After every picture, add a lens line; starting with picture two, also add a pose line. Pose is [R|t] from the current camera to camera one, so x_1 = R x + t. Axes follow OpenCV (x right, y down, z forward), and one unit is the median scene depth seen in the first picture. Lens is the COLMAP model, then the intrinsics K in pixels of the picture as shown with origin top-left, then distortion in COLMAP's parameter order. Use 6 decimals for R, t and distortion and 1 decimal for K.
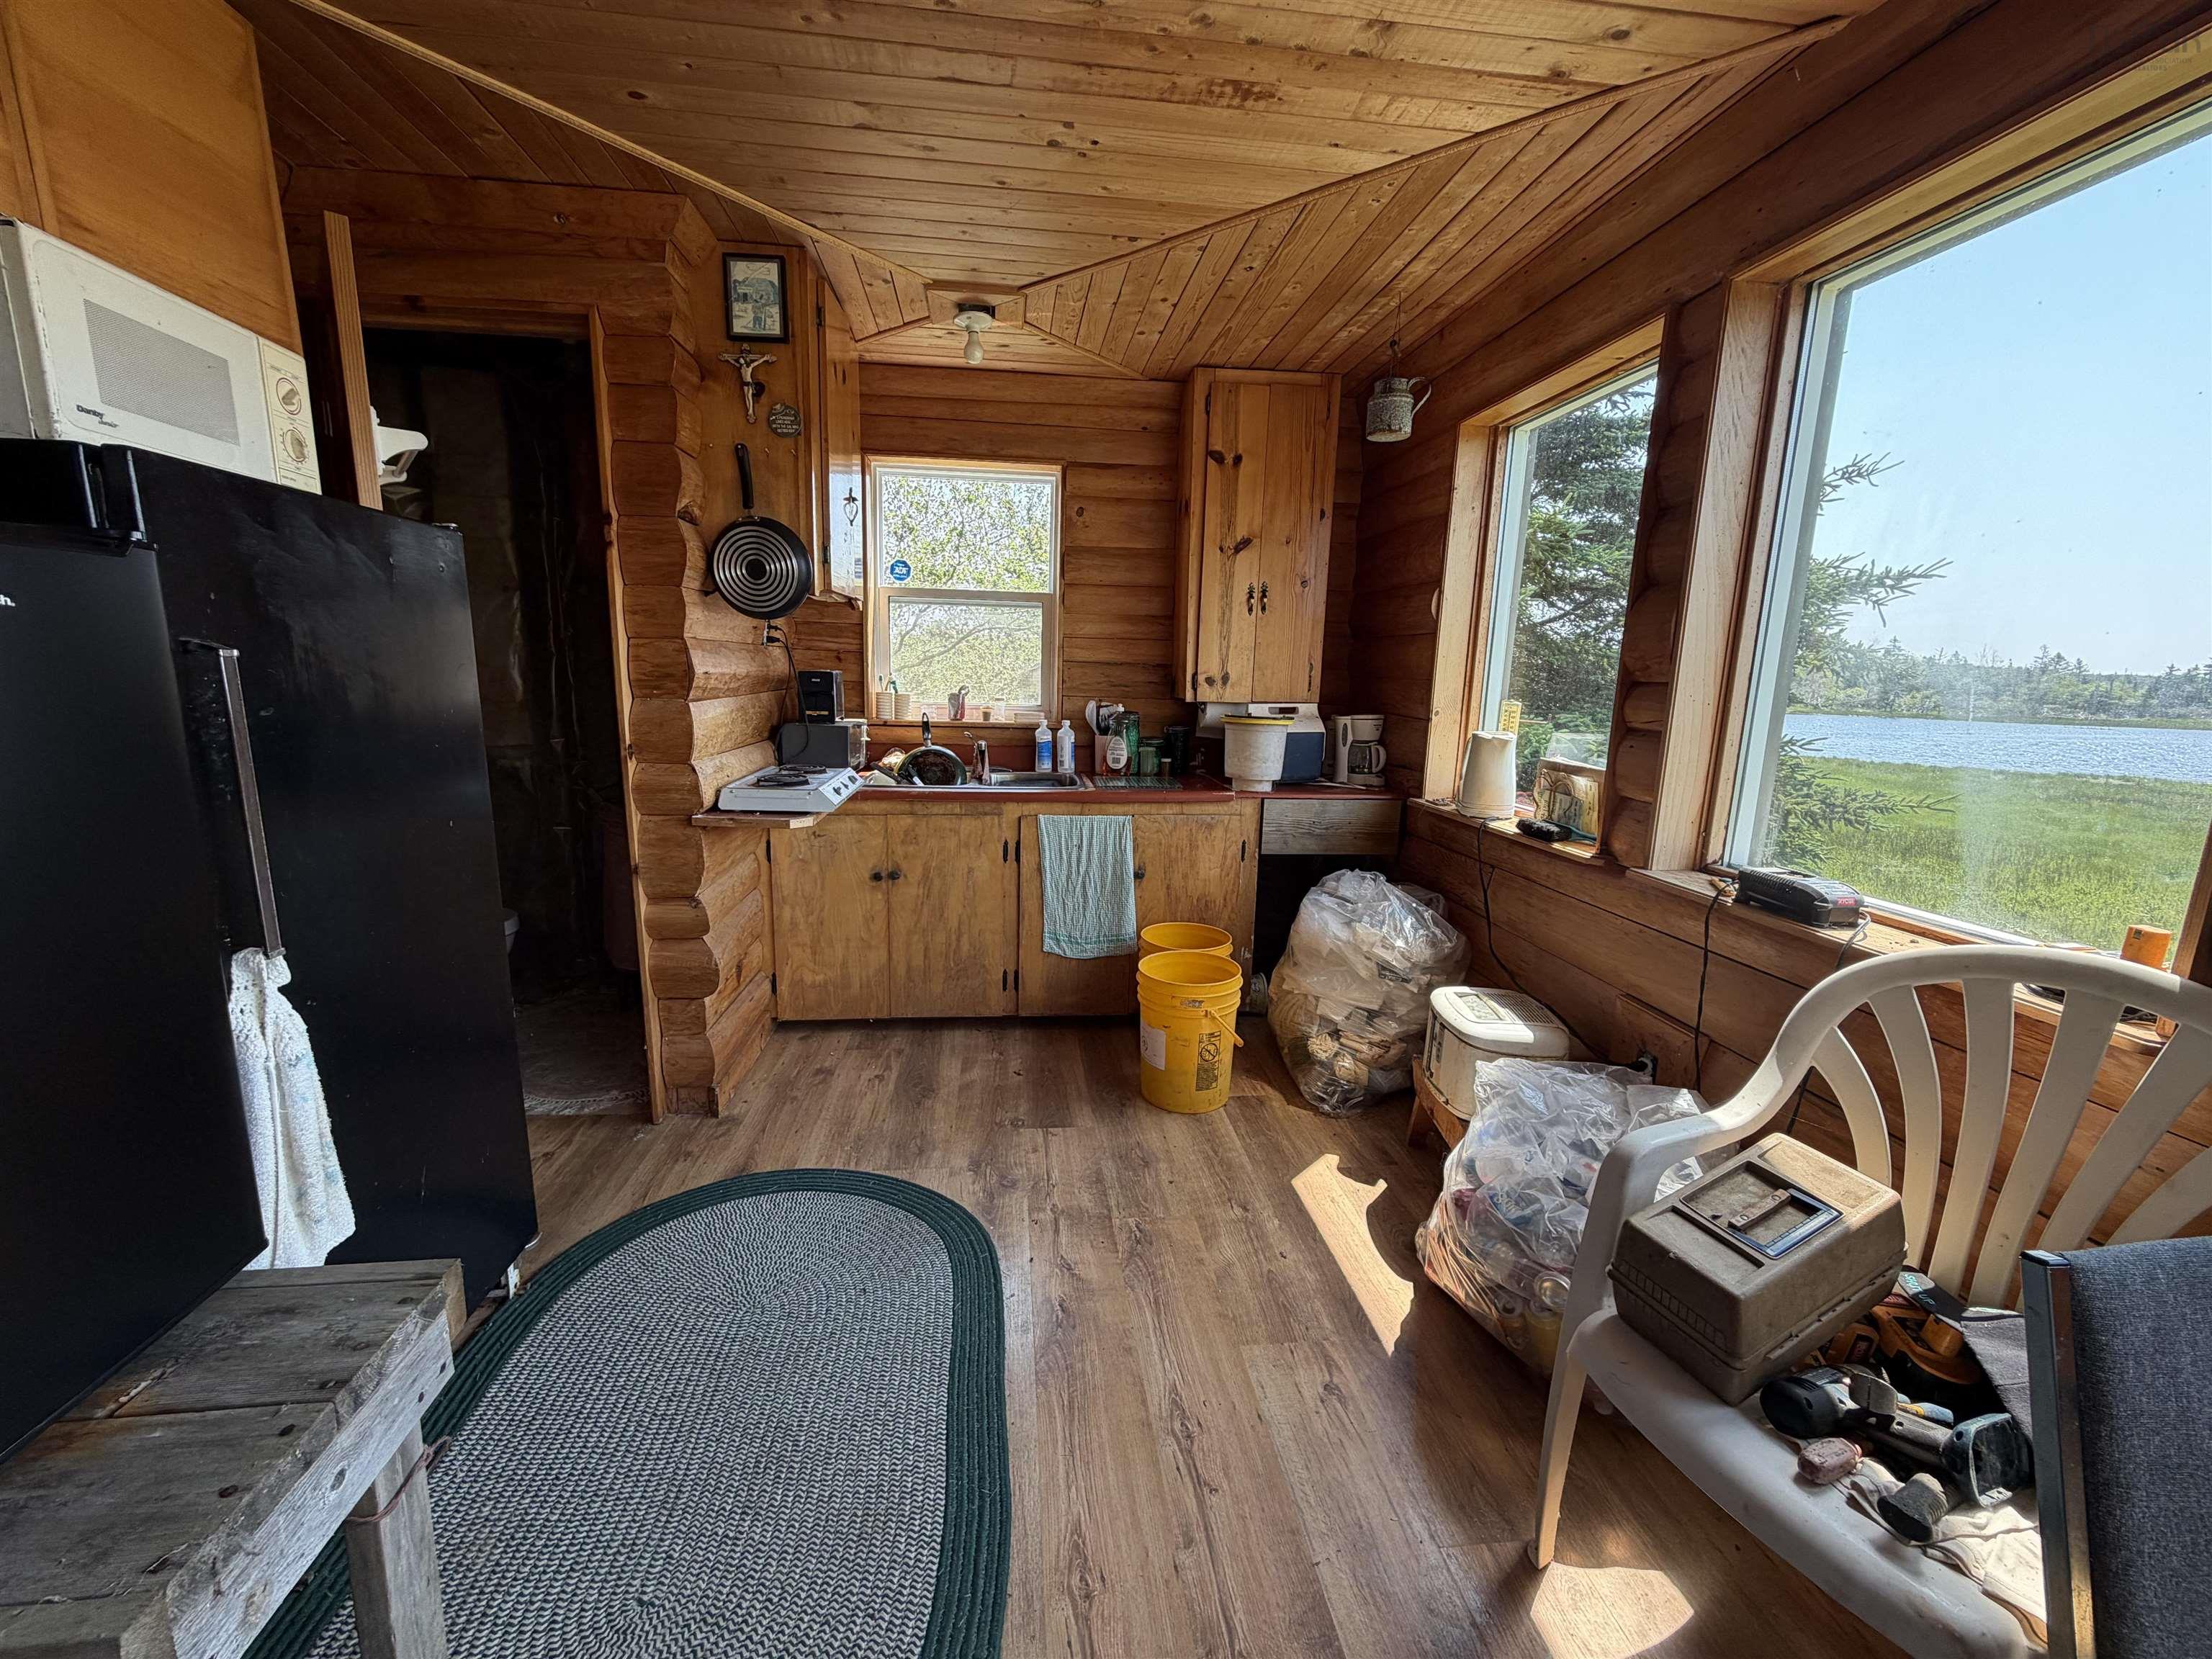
lens RADIAL K [[880.6, 0, 1101.7], [0, 880.6, 828.8], [0, 0, 1]] dist [-0.000648, -0.000048]
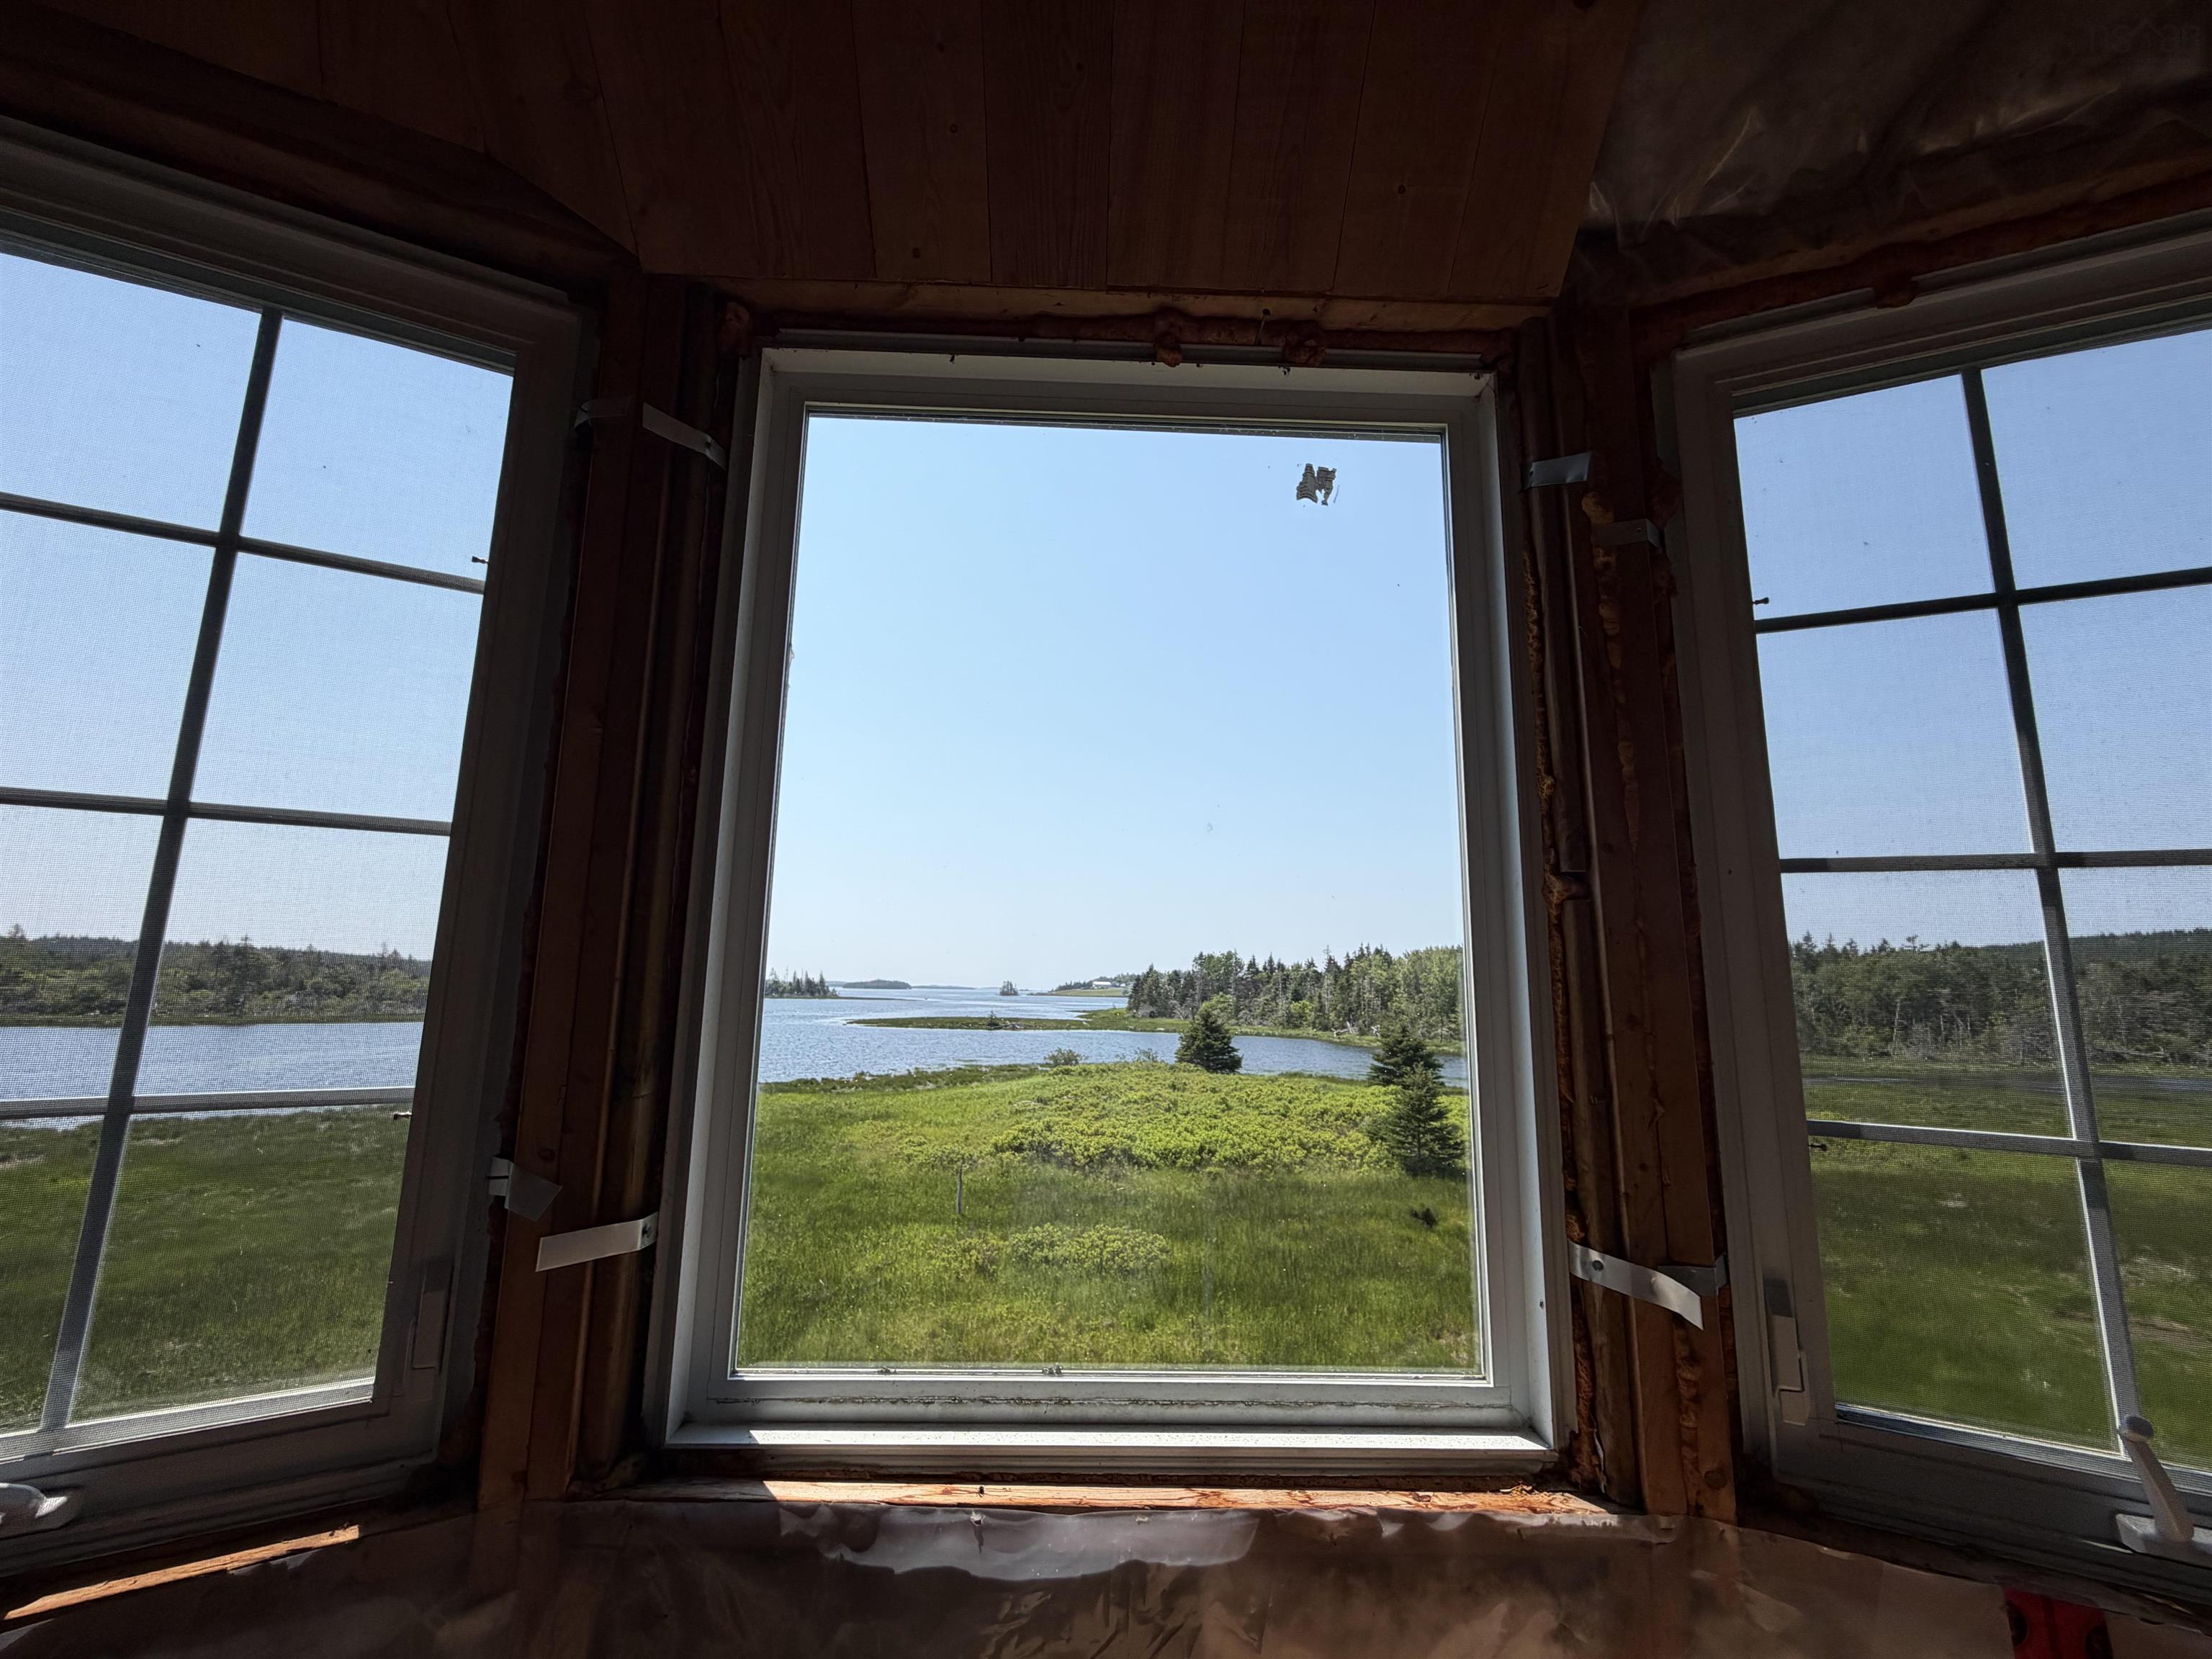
lens RADIAL K [[880.6, 0, 1100.1], [0, 880.6, 820.6], [0, 0, 1]] dist [-0.000648, -0.000048]
pose [[0.085823, 0.156649, 0.983919, 0.292901], [0.164599, 0.971763, -0.169070, -1.227266], [-0.982620, 0.176462, 0.057615, -0.356334]]
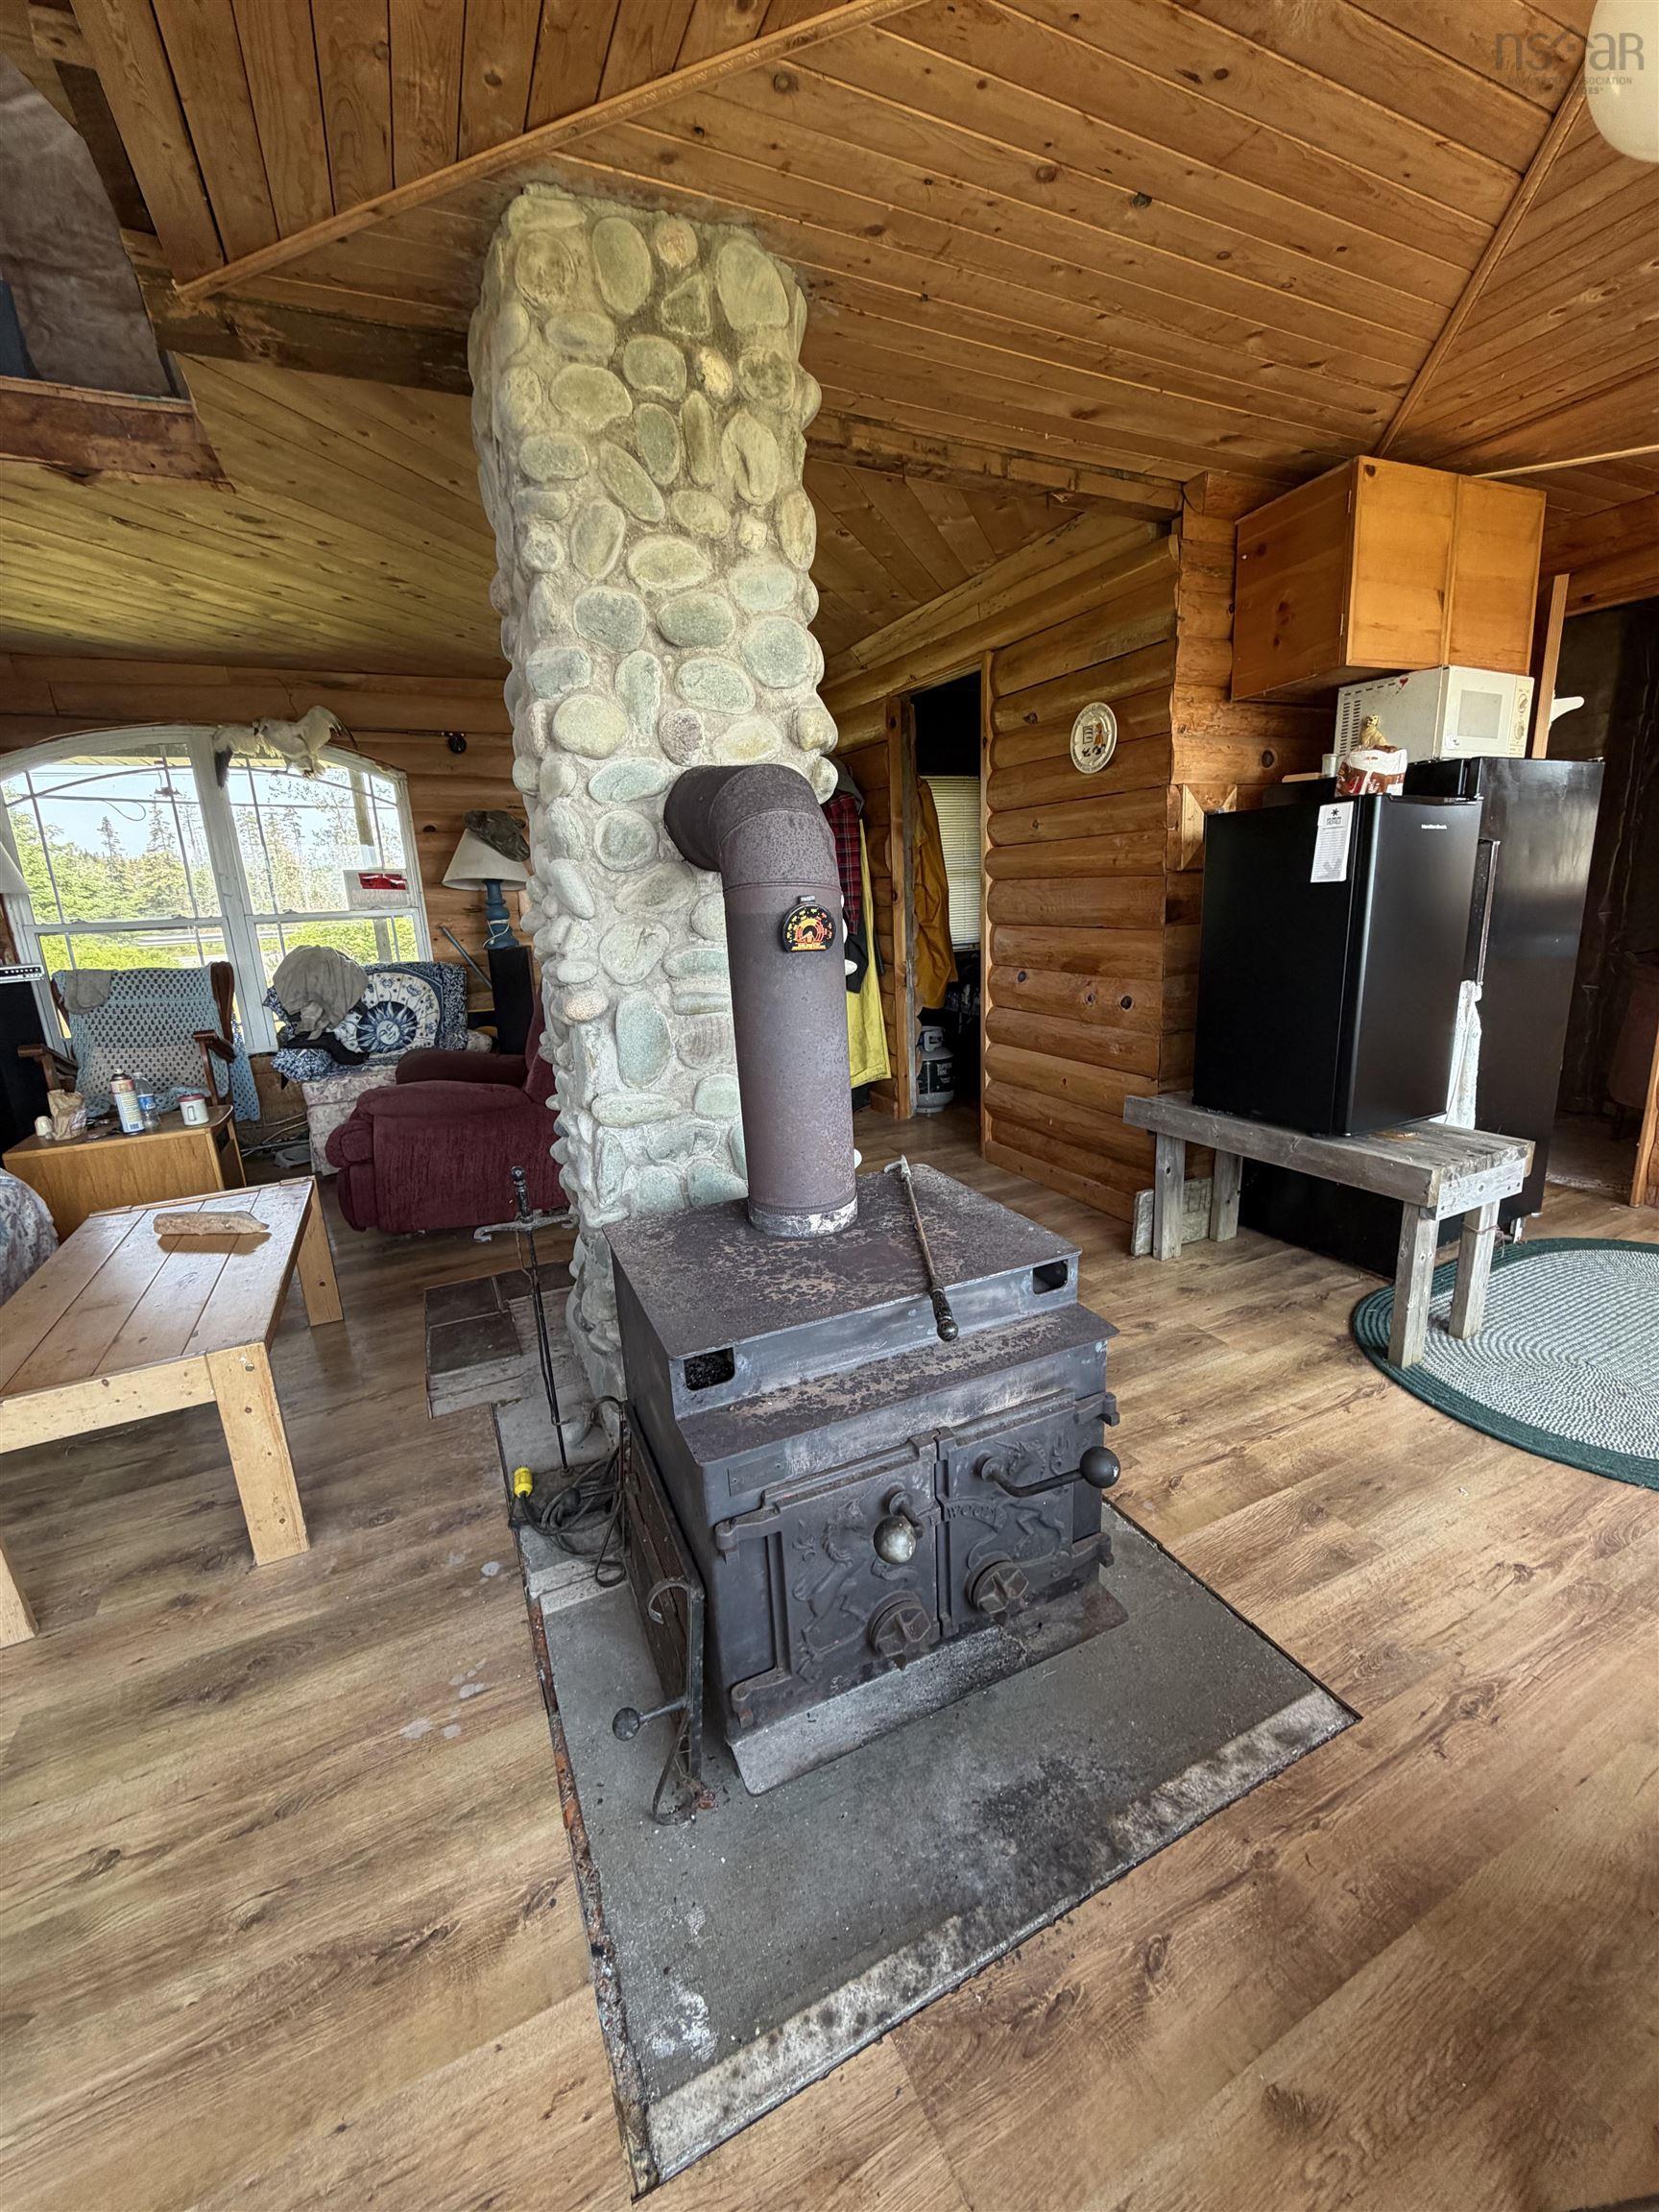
lens RADIAL K [[880.6, 0, 831.7], [0, 880.6, 1100.4], [0, 0, 1]] dist [-0.000648, -0.000048]
pose [[0.335370, 0.184514, -0.923841, 0.266100], [-0.116066, 0.981254, 0.153847, 0.124883], [0.934909, 0.055631, 0.350499, -0.562049]]
